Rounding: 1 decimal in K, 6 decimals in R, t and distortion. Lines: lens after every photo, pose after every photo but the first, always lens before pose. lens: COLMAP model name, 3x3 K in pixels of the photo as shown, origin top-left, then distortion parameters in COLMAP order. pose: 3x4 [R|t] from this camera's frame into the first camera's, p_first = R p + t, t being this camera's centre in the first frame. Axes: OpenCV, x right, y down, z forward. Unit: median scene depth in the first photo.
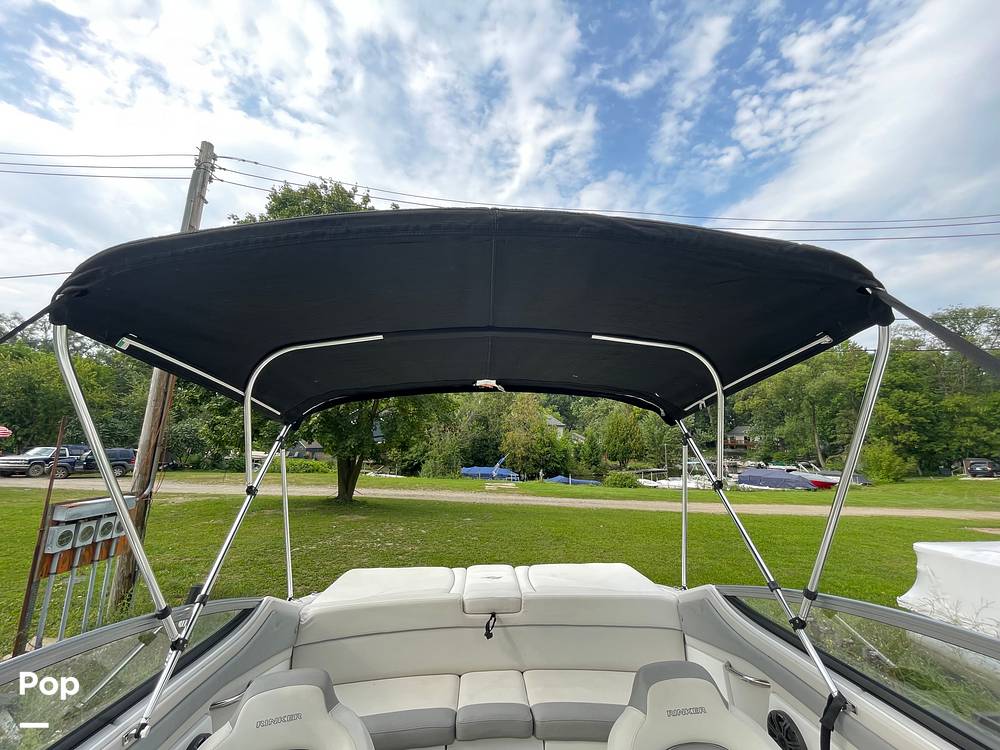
lens RADIAL K [[404.7, 0, 501.1], [0, 404.7, 373.1], [0, 0, 1]] dist [-0.002870, 0.000286]
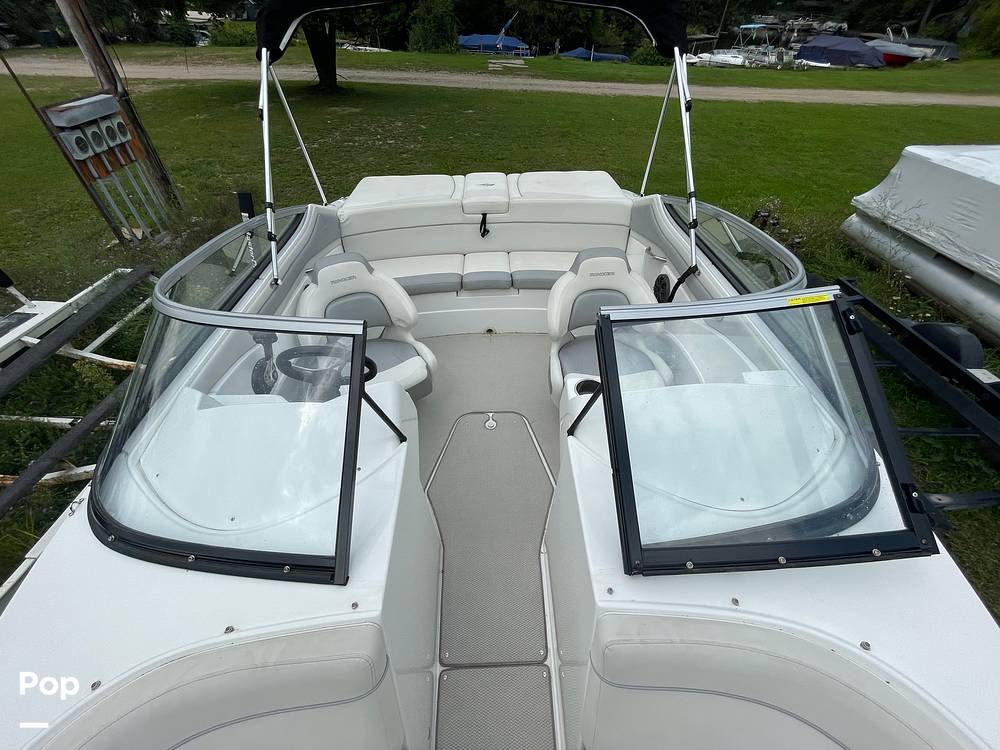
lens RADIAL K [[404.7, 0, 501.1], [0, 404.7, 373.1], [0, 0, 1]] dist [-0.002870, 0.000286]
pose [[0.999859, 0.005736, -0.015773, 0.022659], [0.009231, 0.596933, 0.802238, -0.059773], [0.014017, -0.802271, 0.596796, -0.076252]]
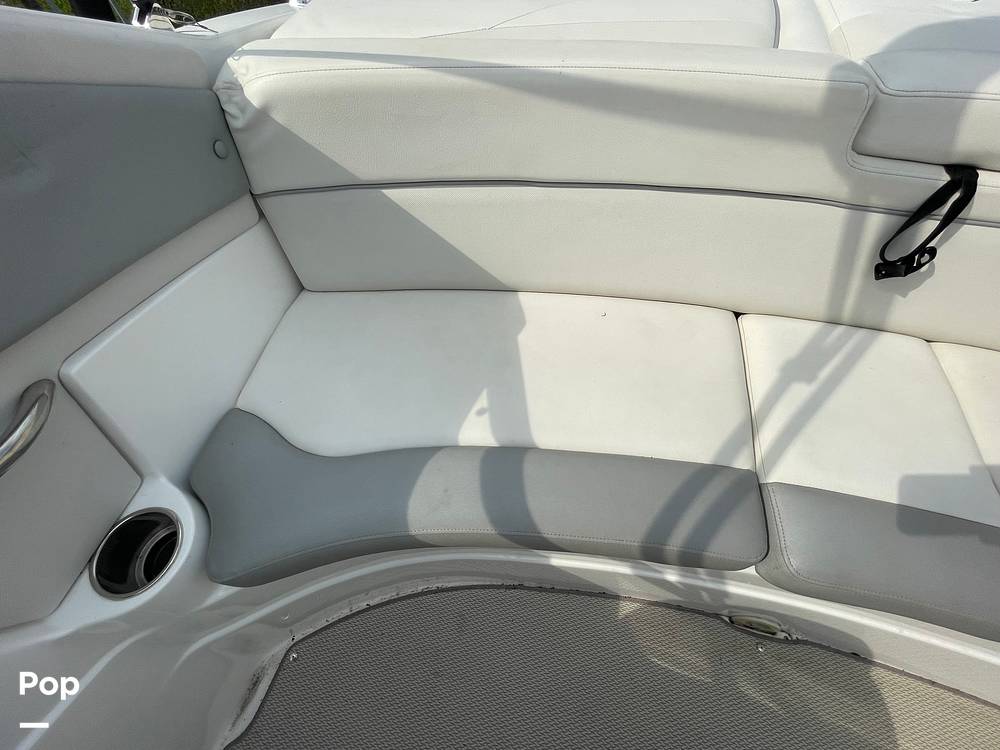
lens RADIAL K [[404.7, 0, 501.1], [0, 404.7, 373.1], [0, 0, 1]] dist [-0.002870, 0.000286]
pose [[0.963211, 0.228692, -0.141154, -0.105055], [0.051915, 0.357002, 0.932660, 0.184457], [0.263684, -0.905676, 0.331996, 0.340213]]
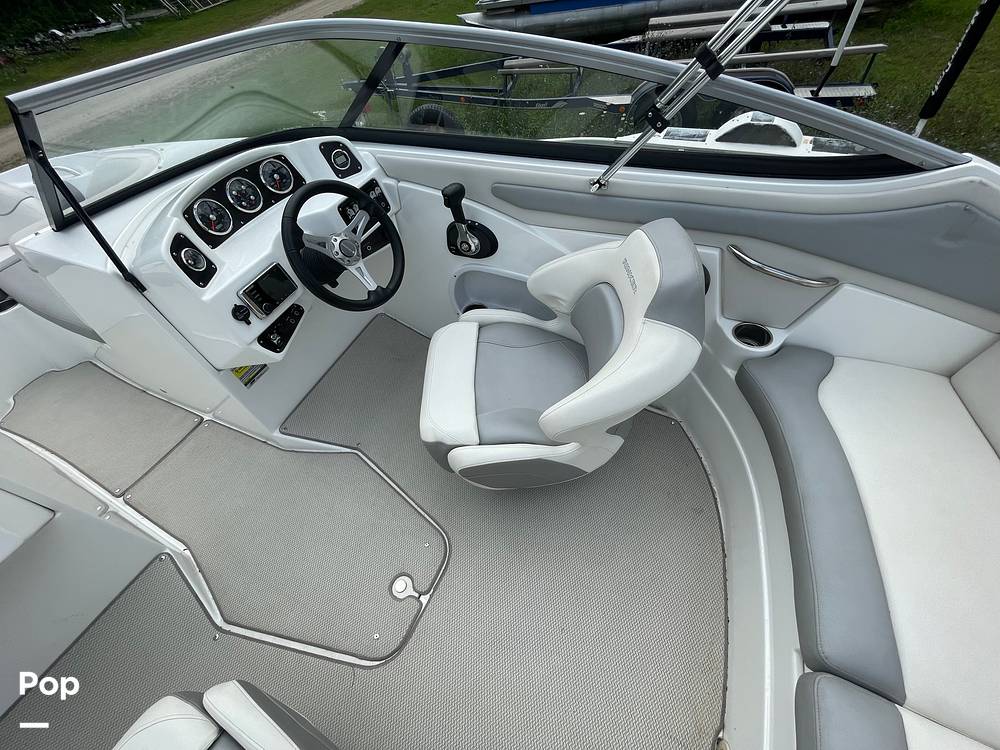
lens RADIAL K [[404.7, 0, 501.1], [0, 404.7, 373.1], [0, 0, 1]] dist [-0.002870, 0.000286]
pose [[-0.461836, 0.707545, -0.534872, 0.015208], [0.273643, 0.687281, 0.672878, 0.104026], [0.843699, 0.164395, -0.511026, 0.309453]]
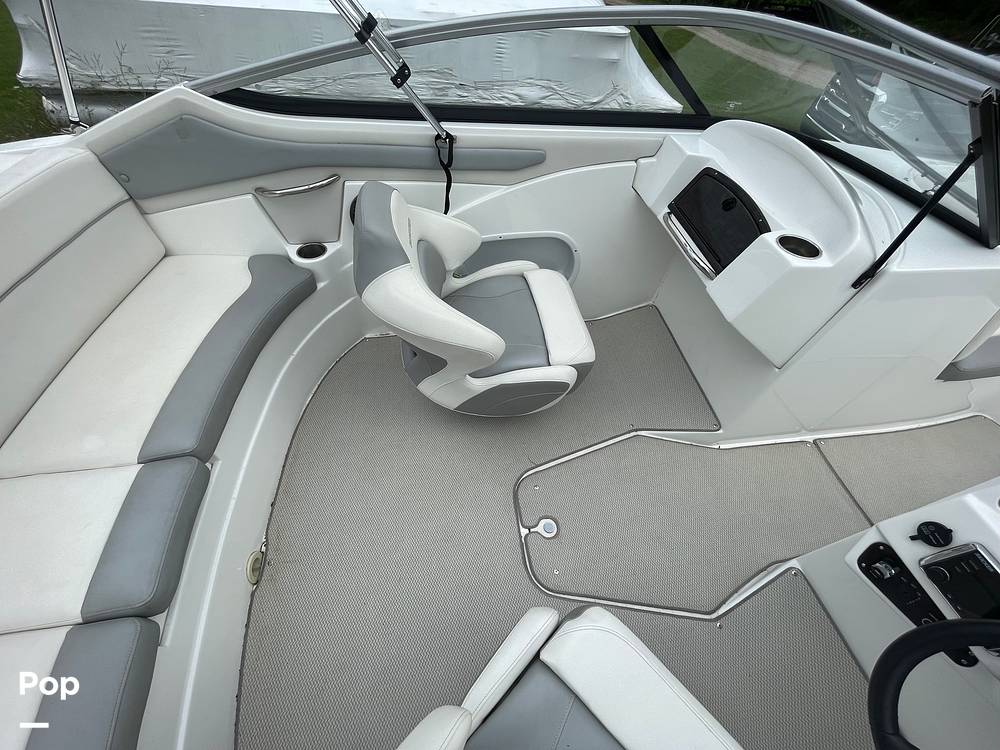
lens RADIAL K [[405.7, 0, 501.2], [0, 405.7, 376.2], [0, 0, 1]] dist [-0.001763, -0.000303]
pose [[-0.116333, -0.768812, 0.628804, -0.086095], [-0.279739, 0.632836, 0.721987, 0.093584], [-0.953002, -0.091910, -0.288686, 0.269784]]
